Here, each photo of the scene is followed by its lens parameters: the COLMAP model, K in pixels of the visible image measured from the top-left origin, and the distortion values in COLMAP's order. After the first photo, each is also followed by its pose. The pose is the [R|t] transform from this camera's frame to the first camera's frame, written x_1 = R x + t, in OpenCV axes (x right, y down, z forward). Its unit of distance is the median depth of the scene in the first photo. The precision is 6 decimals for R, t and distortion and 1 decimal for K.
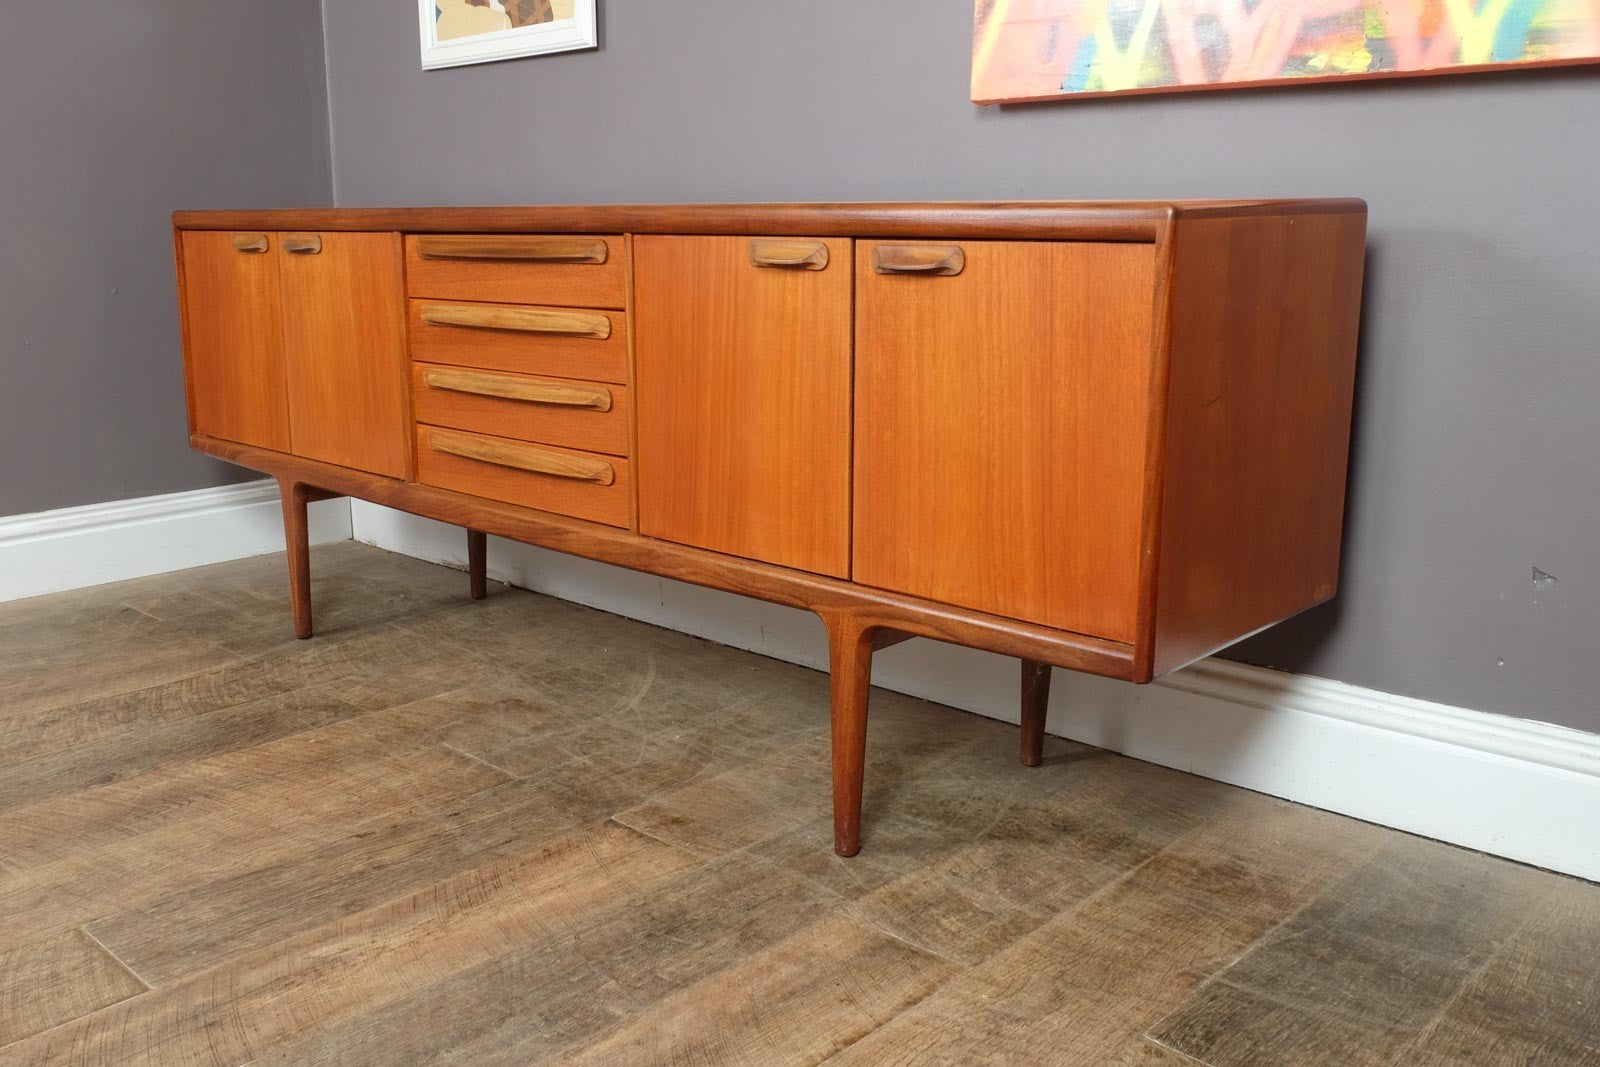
lens RADIAL K [[1448.0, 0, 673.6], [0, 1448.0, 569.0], [0, 0, 1]] dist [-0.022215, 0.000000]
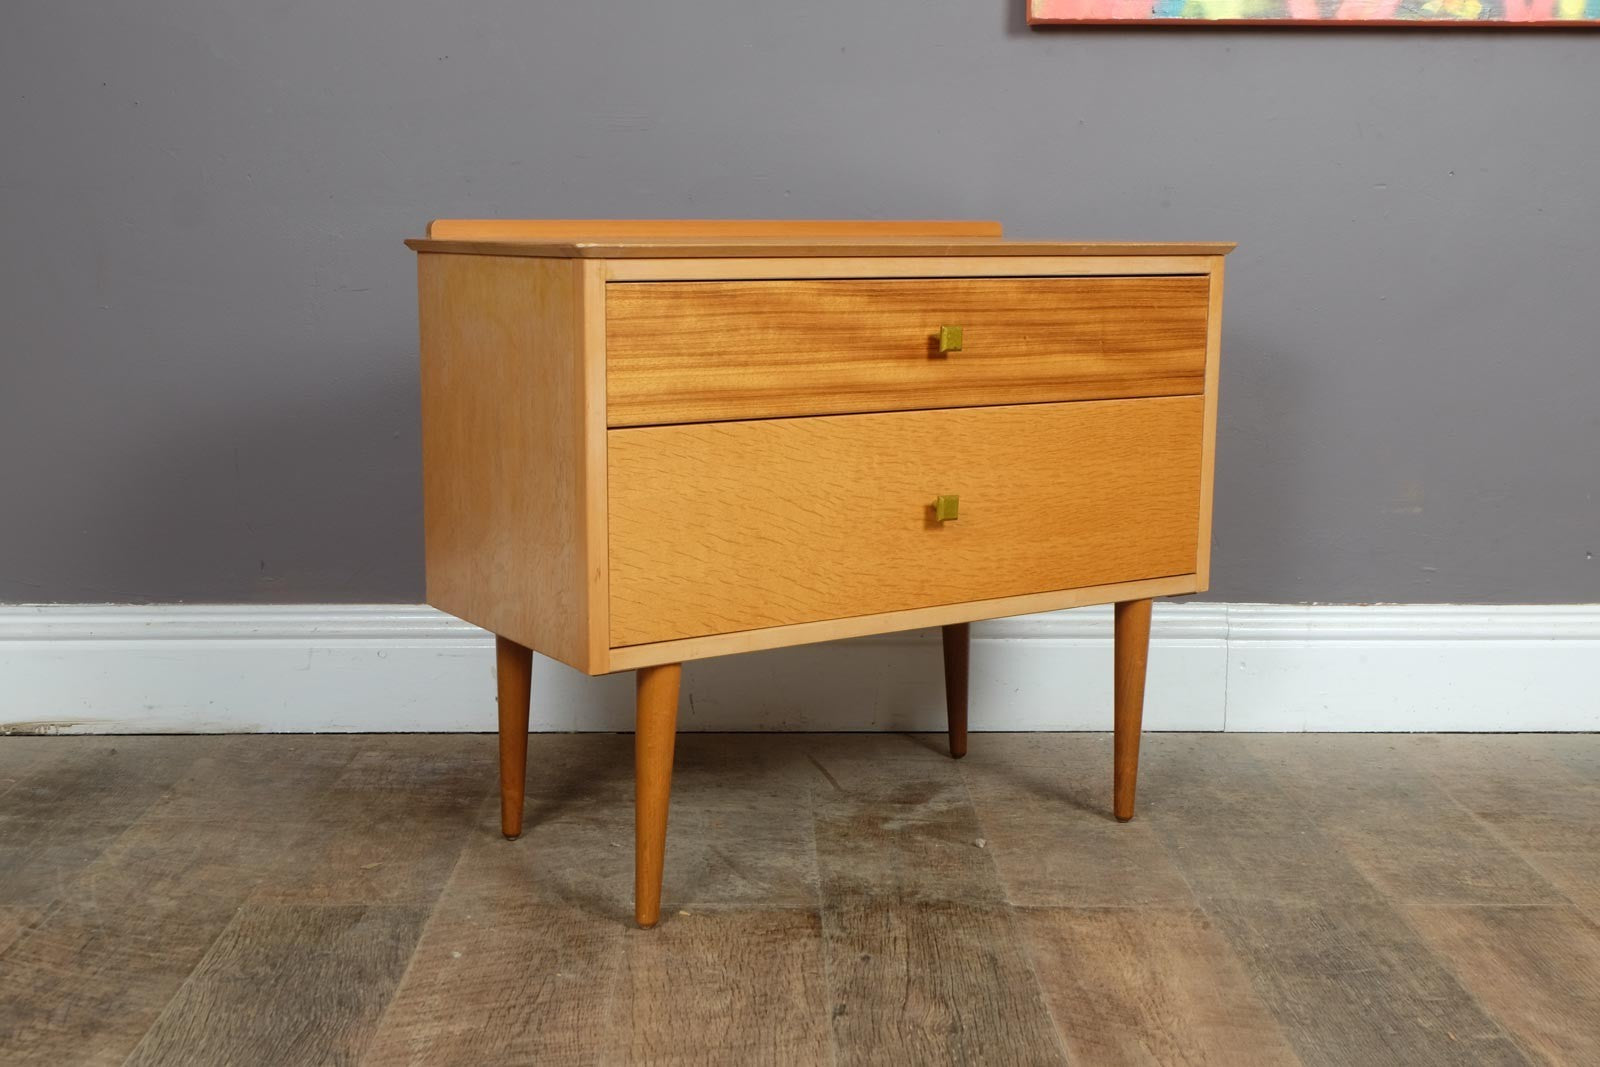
lens RADIAL K [[1934.2, 0, 772.5], [0, 1934.2, 567.6], [0, 0, 1]] dist [0.017898, 0.000000]
pose [[0.682689, -0.114262, 0.721720, -0.824046], [0.163322, 0.986571, 0.001703, -0.025767], [-0.712223, 0.116710, 0.692183, 0.355864]]
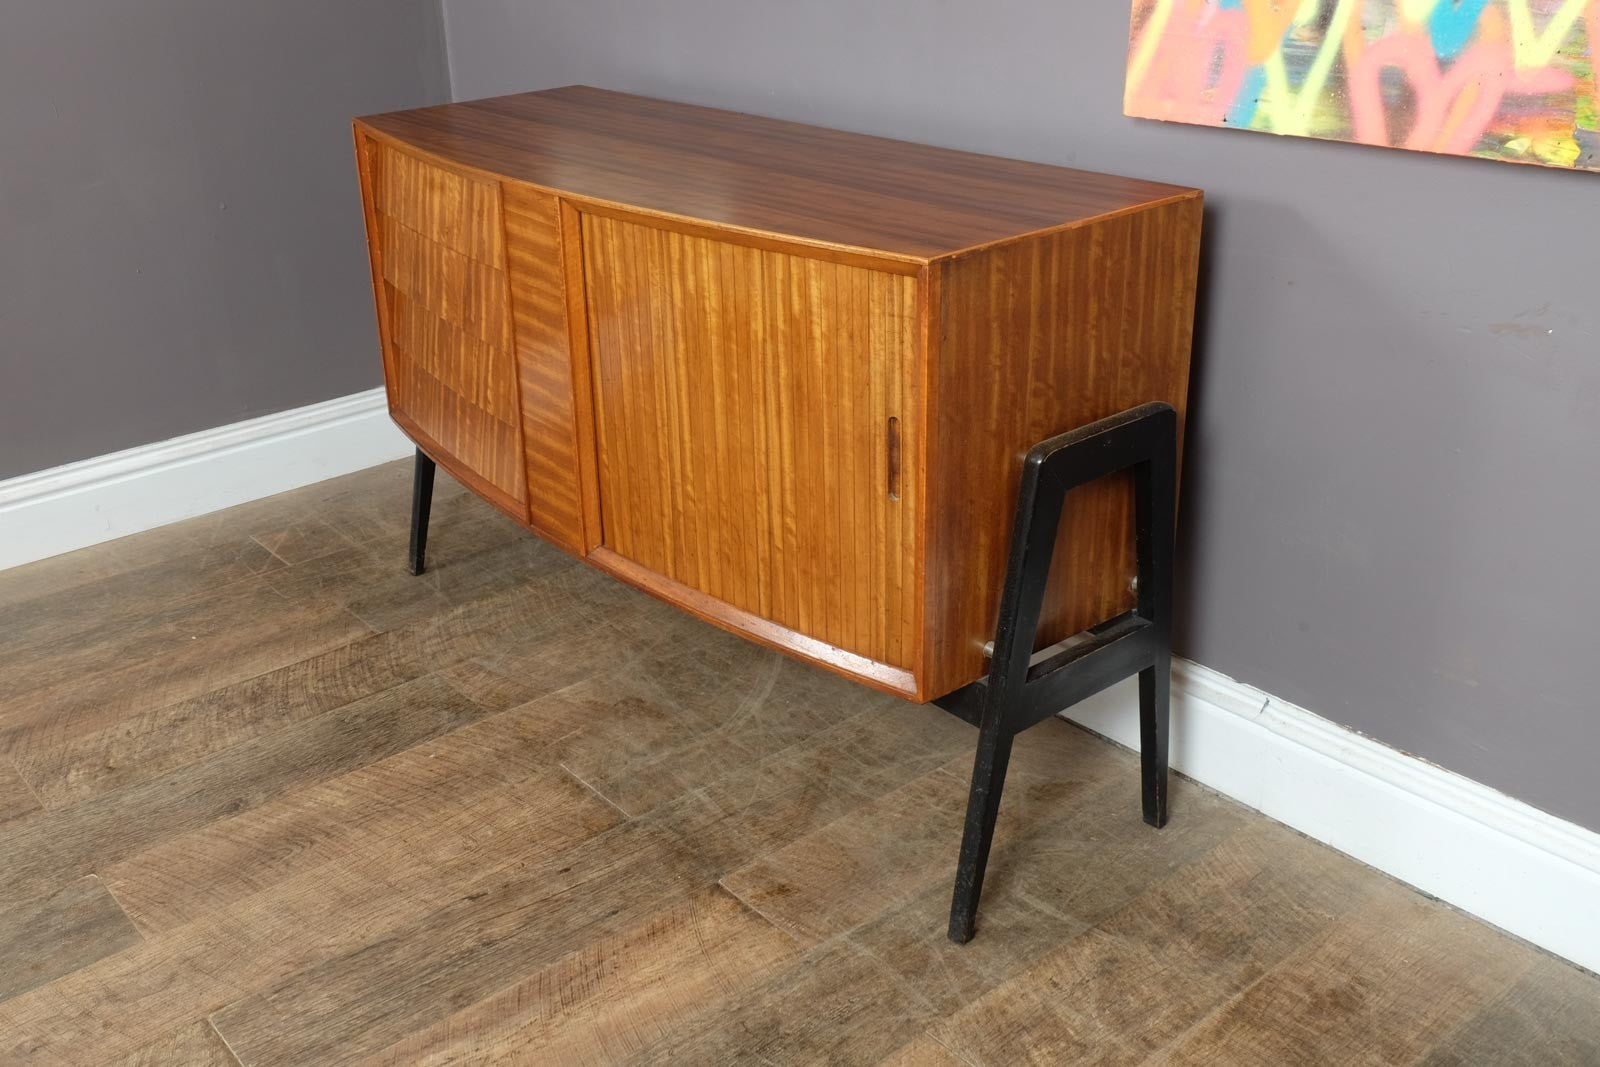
lens RADIAL K [[1561.9, 0, 697.7], [0, 1561.9, 553.5], [0, 0, 1]] dist [0.009817, 0.000000]
pose [[0.994109, 0.014194, -0.107452, 0.054794], [0.006149, 0.982405, 0.186659, -0.248771], [0.108210, -0.186220, 0.976531, -0.018112]]
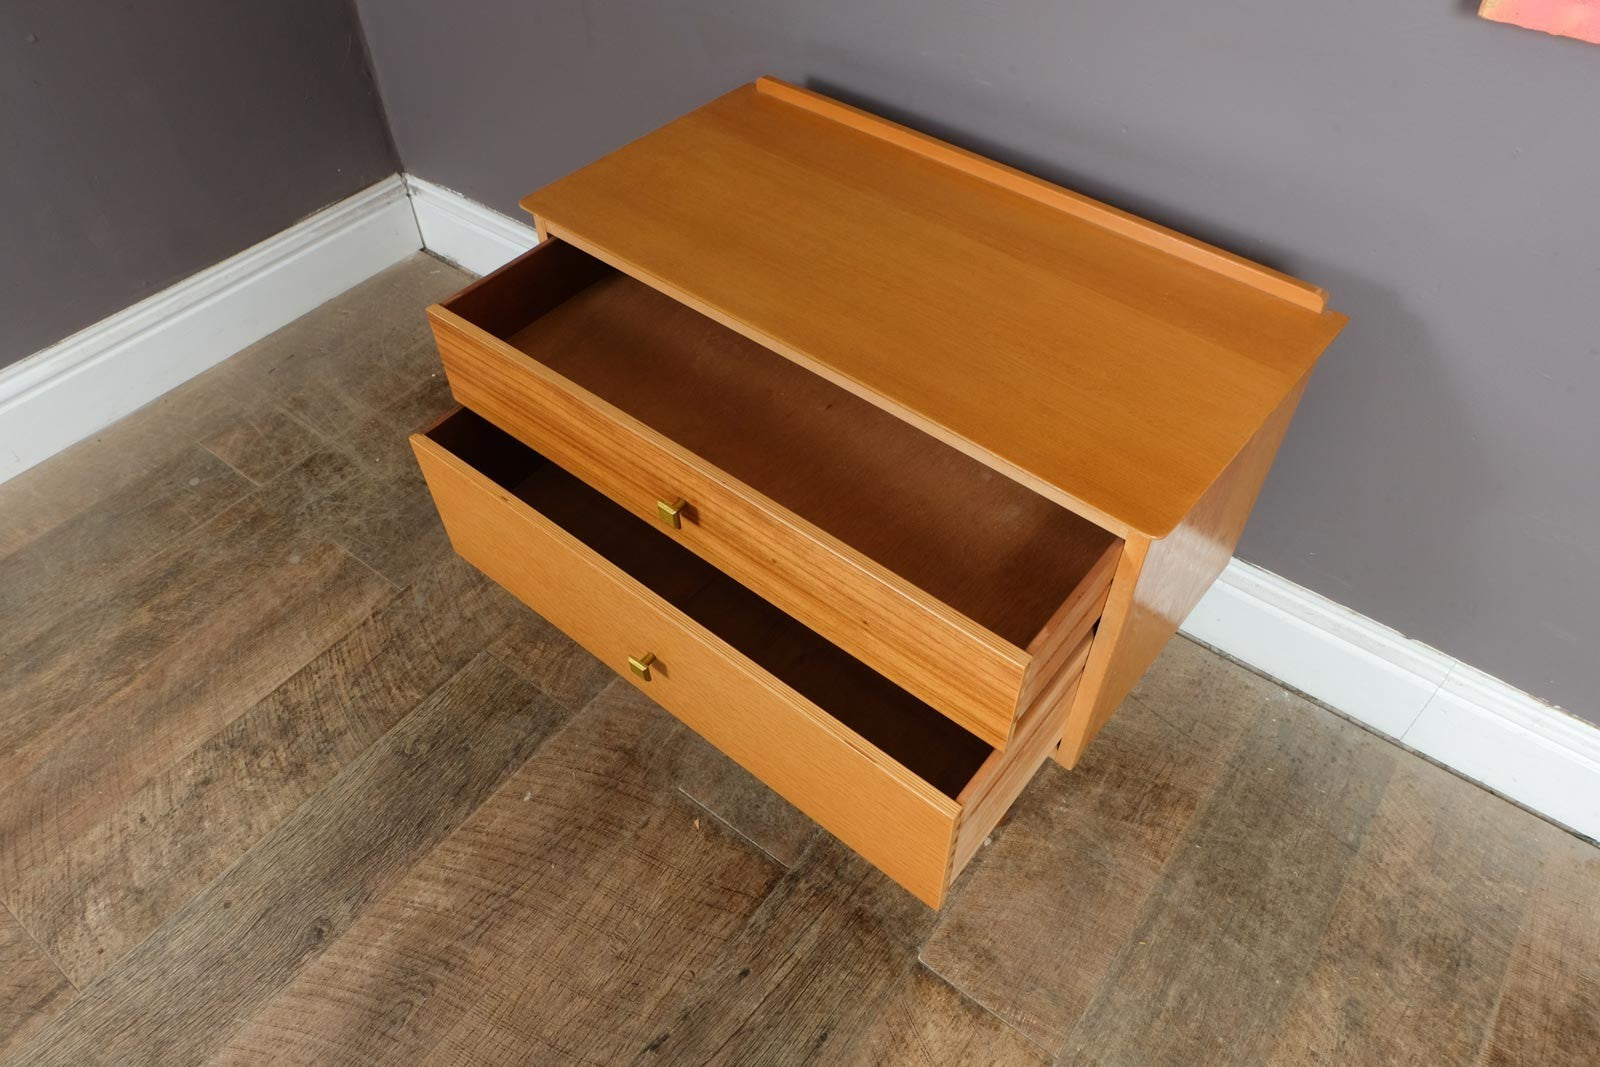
lens RADIAL K [[1074.2, 0, 794.8], [0, 1074.2, 545.0], [0, 0, 1]] dist [-0.033858, 0.025692]
pose [[0.987484, -0.113074, 0.109951, -0.160726], [0.033387, 0.831208, 0.554959, -0.412569], [-0.154144, -0.544342, 0.824580, 0.583824]]
